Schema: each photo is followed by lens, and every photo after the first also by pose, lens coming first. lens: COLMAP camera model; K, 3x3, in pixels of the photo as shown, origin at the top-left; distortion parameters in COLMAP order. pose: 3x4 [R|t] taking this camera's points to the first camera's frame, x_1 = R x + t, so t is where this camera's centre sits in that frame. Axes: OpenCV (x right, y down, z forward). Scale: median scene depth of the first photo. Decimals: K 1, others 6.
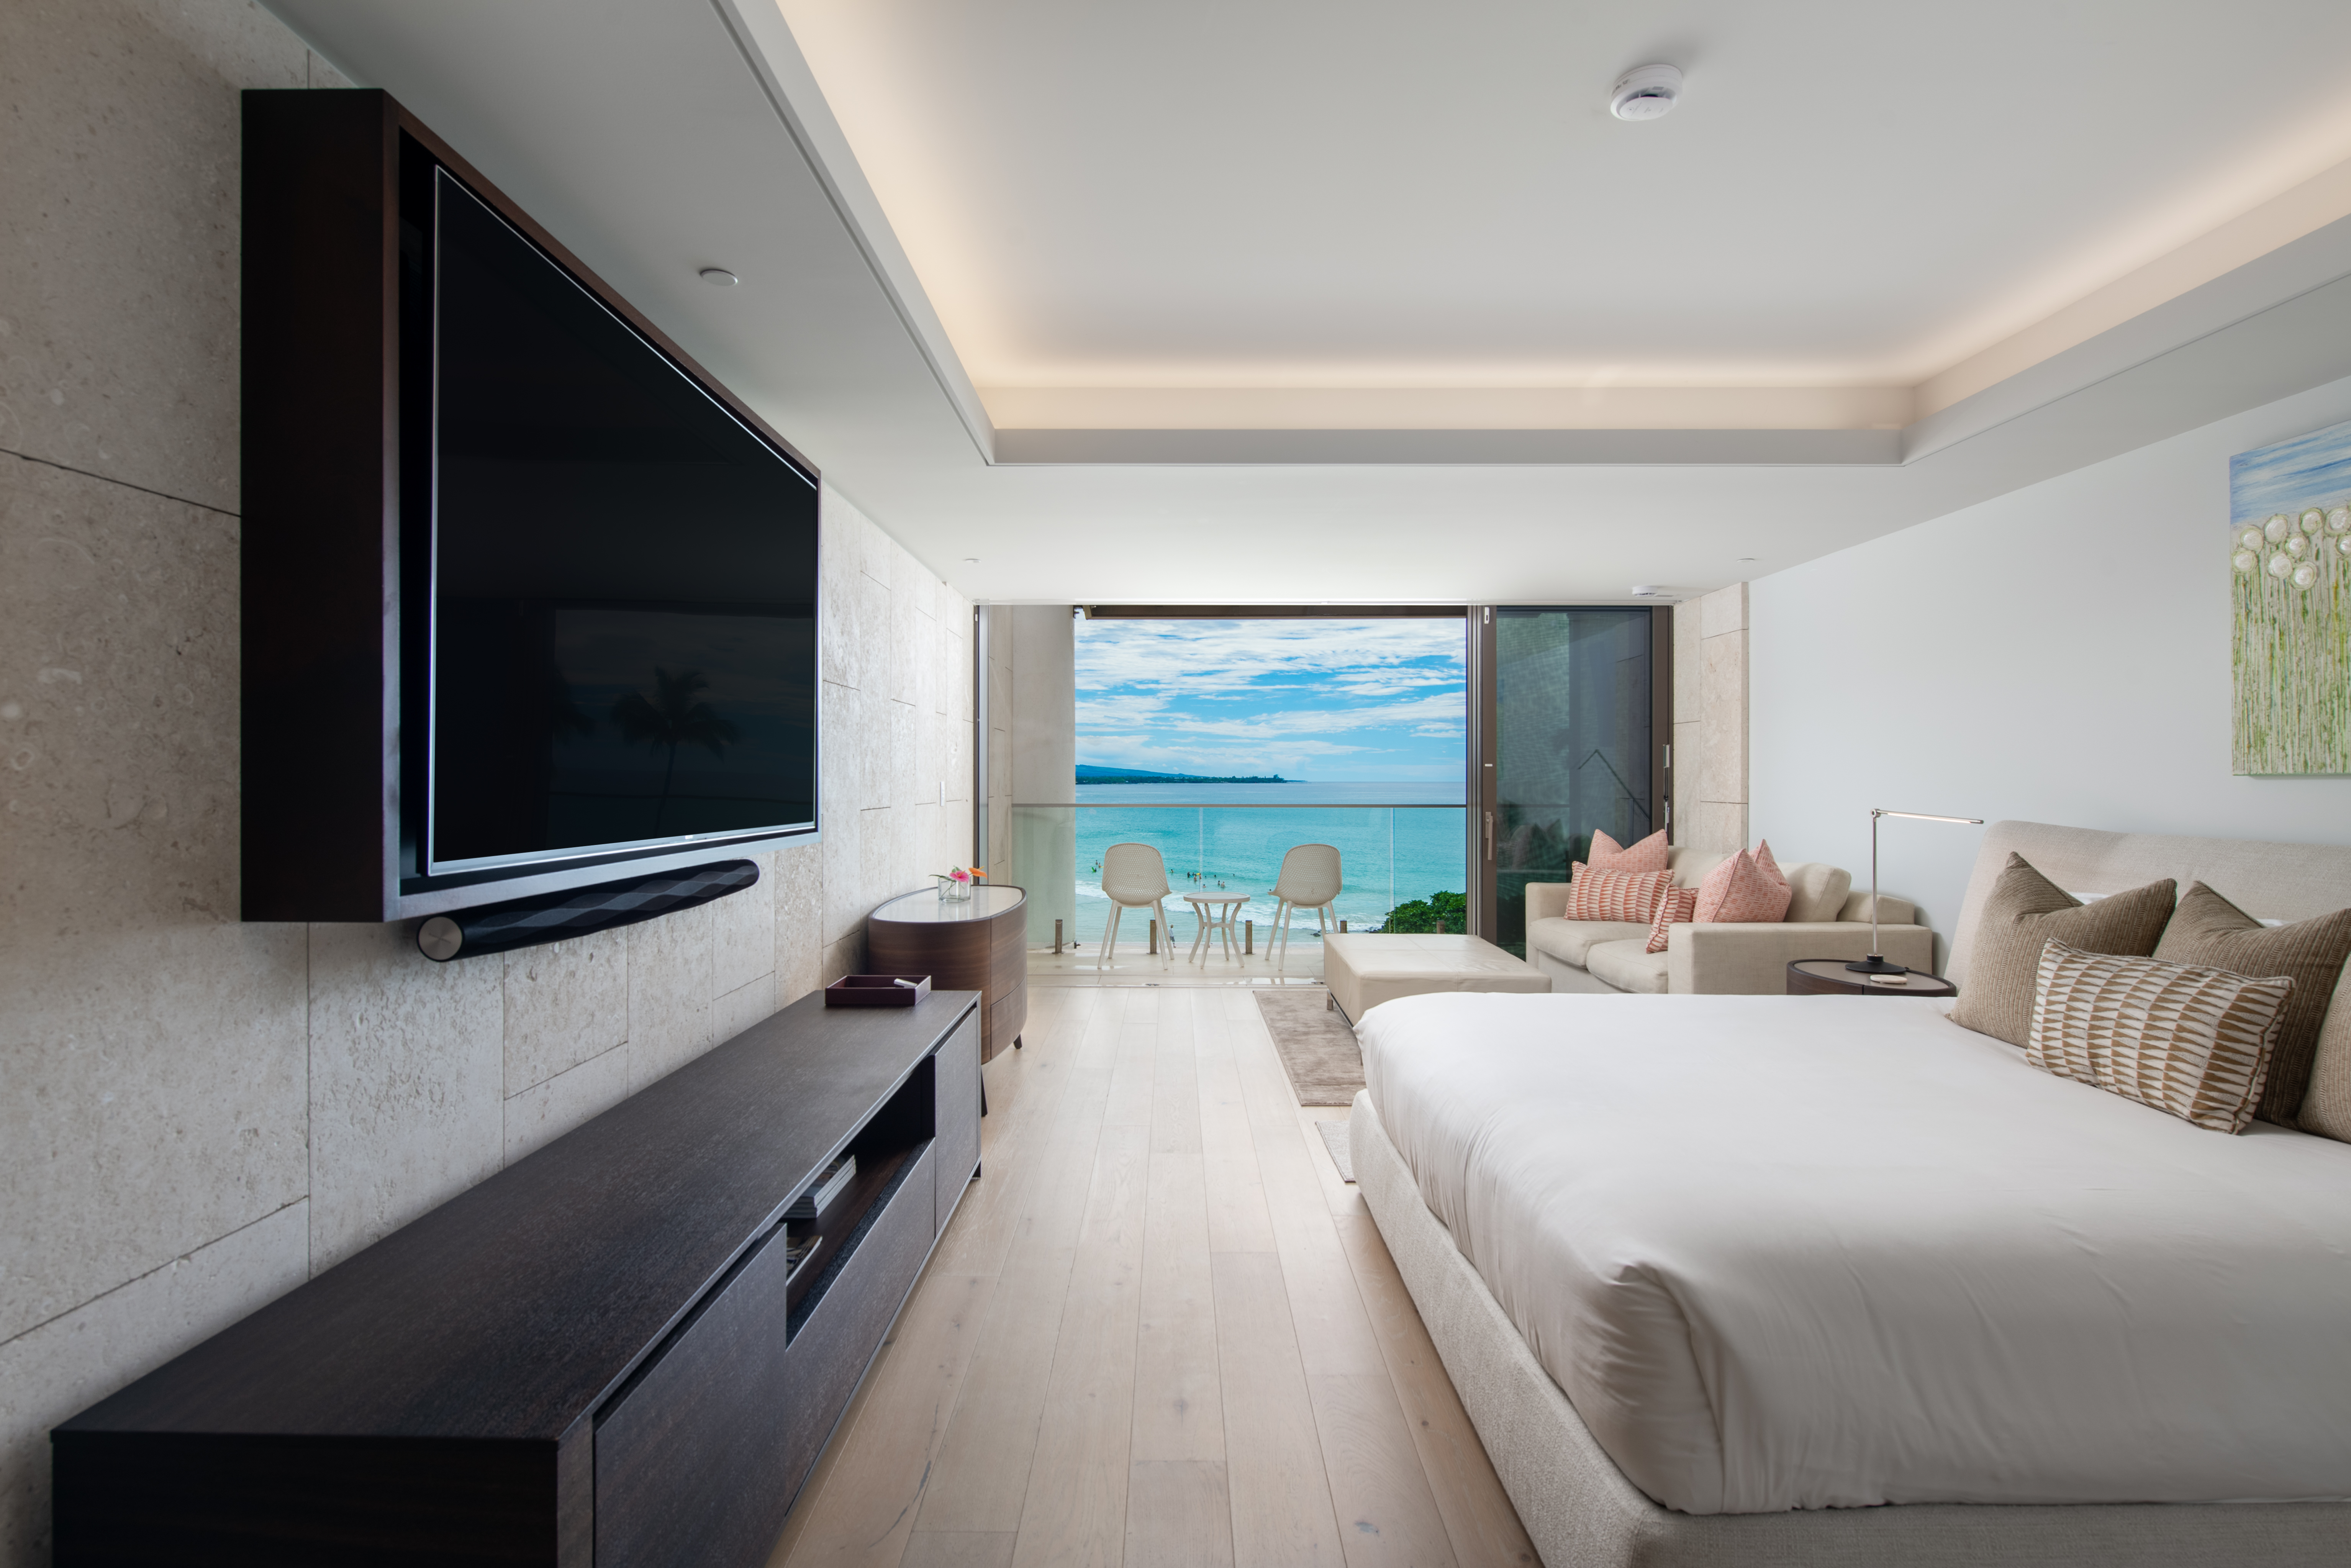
lens RADIAL K [[1121.1, 0, 1171.8], [0, 1121.1, 770.3], [0, 0, 1]] dist [-0.003630, 0.000284]
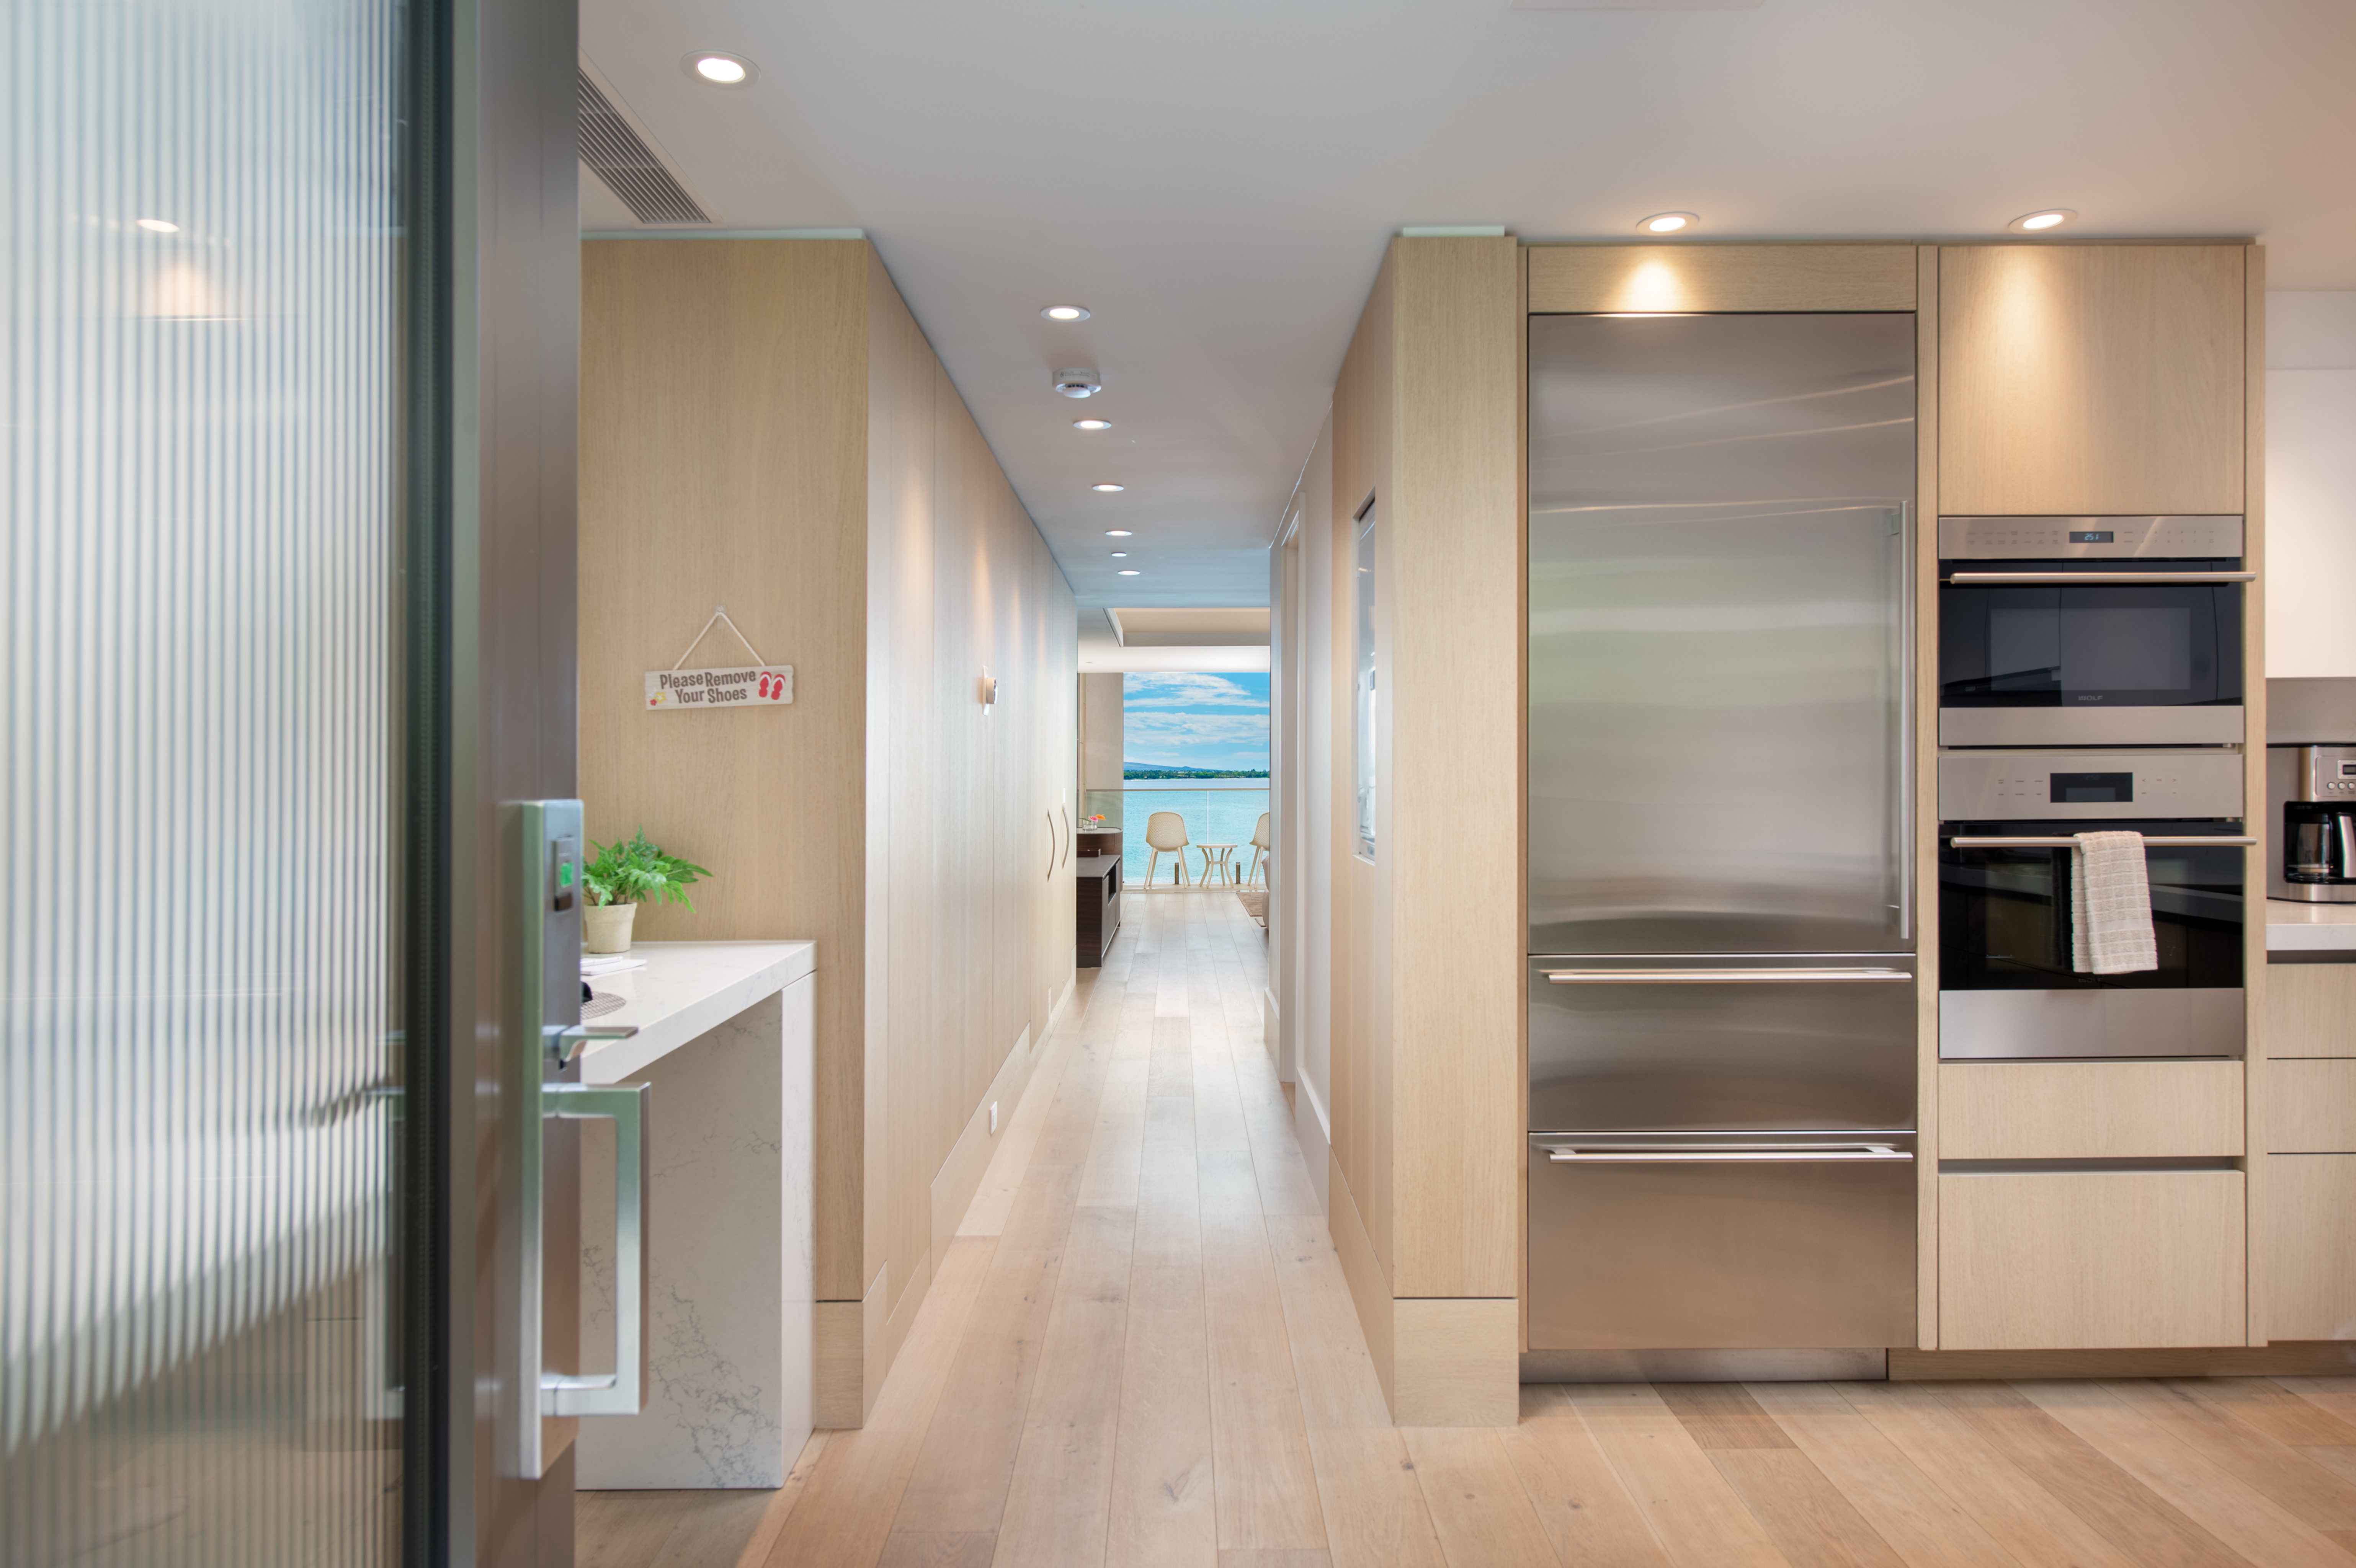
lens RADIAL K [[1443.7, 0, 1176.8], [0, 1443.7, 779.3], [0, 0, 1]] dist [0.000012, 0.000000]
pose [[0.999360, -0.035724, 0.001865, -0.044927], [0.035701, 0.999303, 0.010915, -0.018561], [-0.002253, -0.010841, 0.999939, -2.811435]]
